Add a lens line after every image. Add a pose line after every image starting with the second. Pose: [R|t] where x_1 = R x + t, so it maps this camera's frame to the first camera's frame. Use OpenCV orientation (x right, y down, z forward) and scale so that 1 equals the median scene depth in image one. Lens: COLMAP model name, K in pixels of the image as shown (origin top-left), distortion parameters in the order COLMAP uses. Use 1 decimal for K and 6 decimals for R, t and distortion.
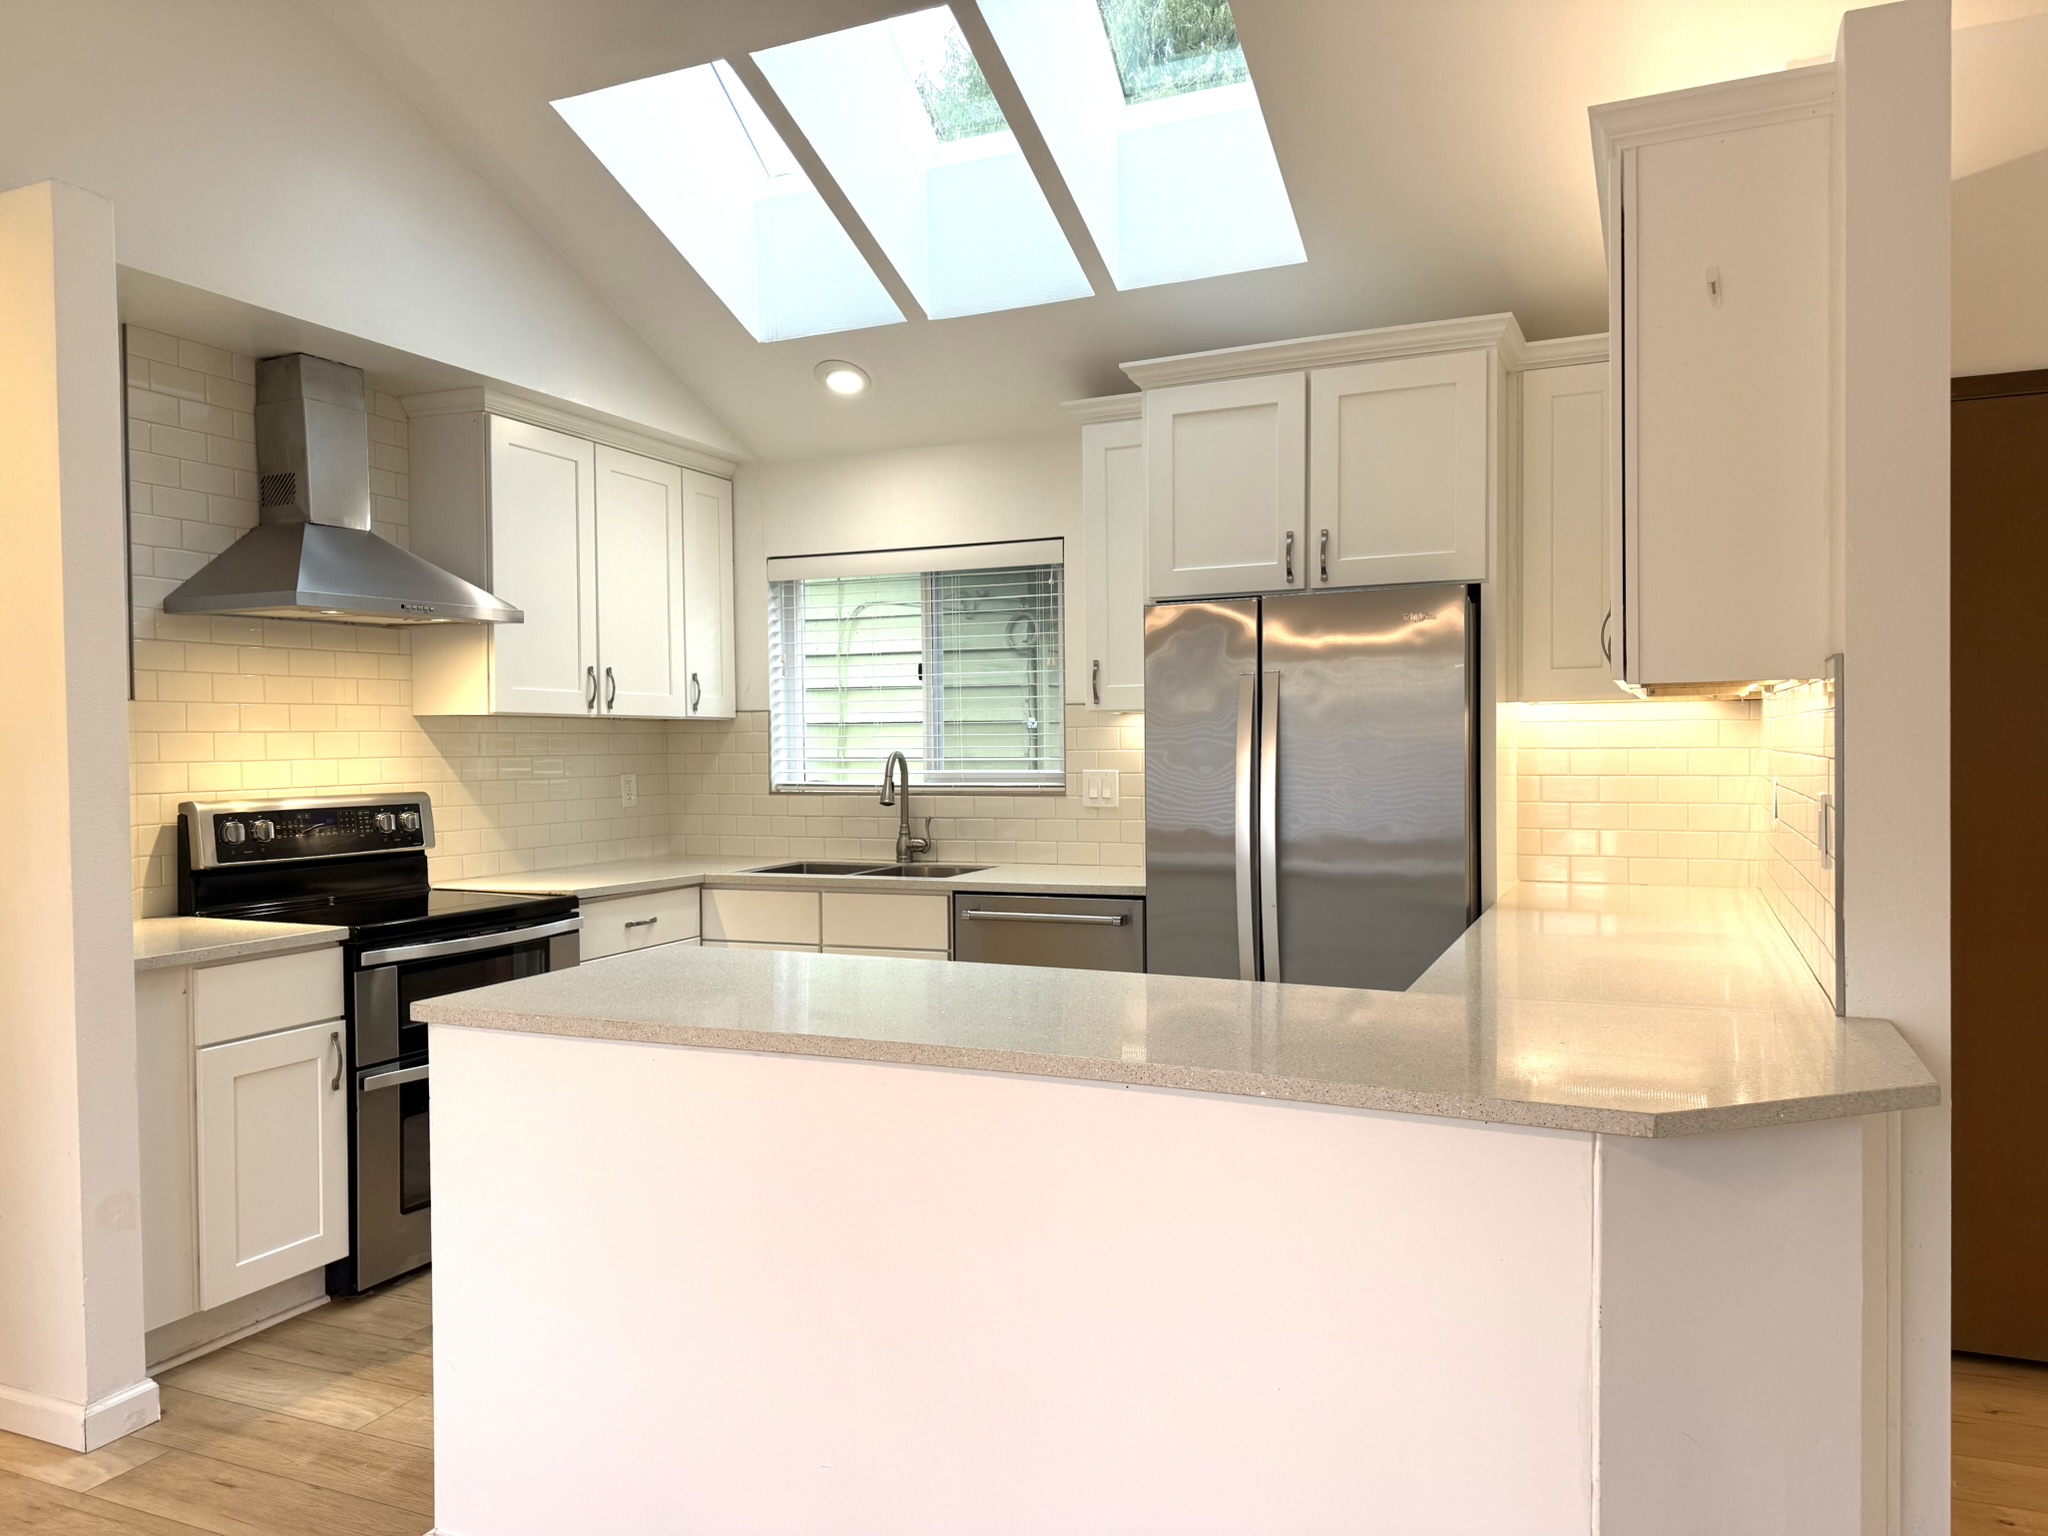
lens RADIAL K [[1428.7, 0, 1024.0], [0, 1428.7, 768.0], [0, 0, 1]] dist [0.176826, -0.073487]
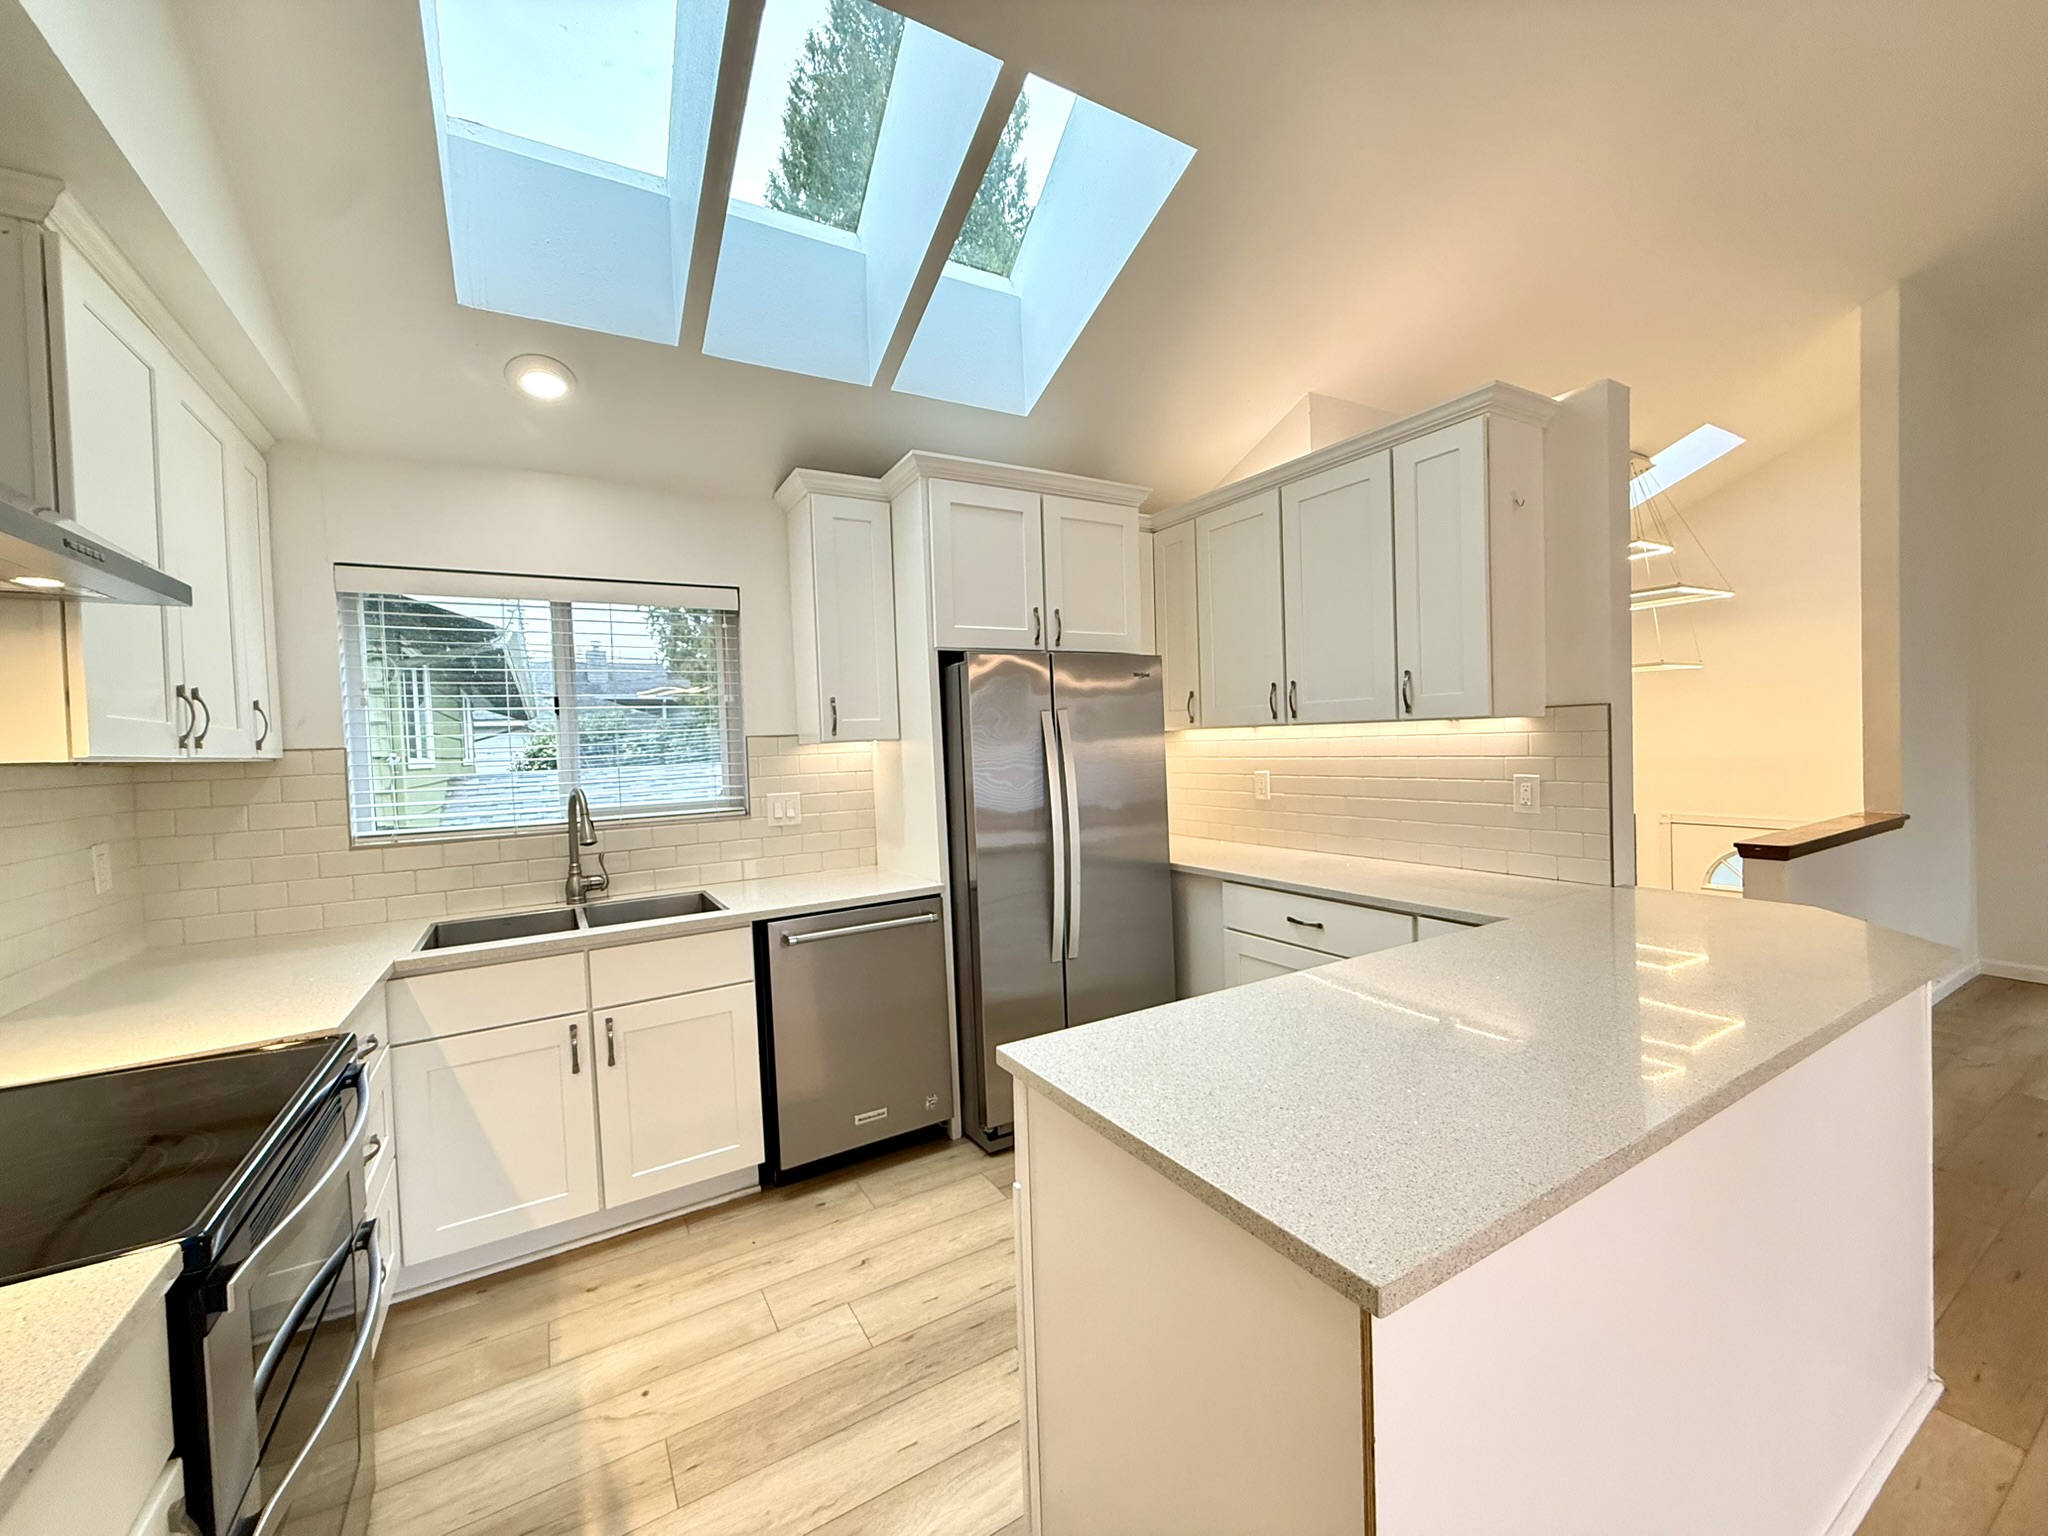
lens RADIAL K [[808.0, 0, 1019.0], [0, 808.0, 759.2], [0, 0, 1]] dist [-0.000968, 0.000048]
pose [[0.583666, -0.029965, 0.811440, -0.360181], [0.046365, 0.998918, 0.003538, -0.019207], [-0.810669, 0.035557, 0.584424, 0.459517]]
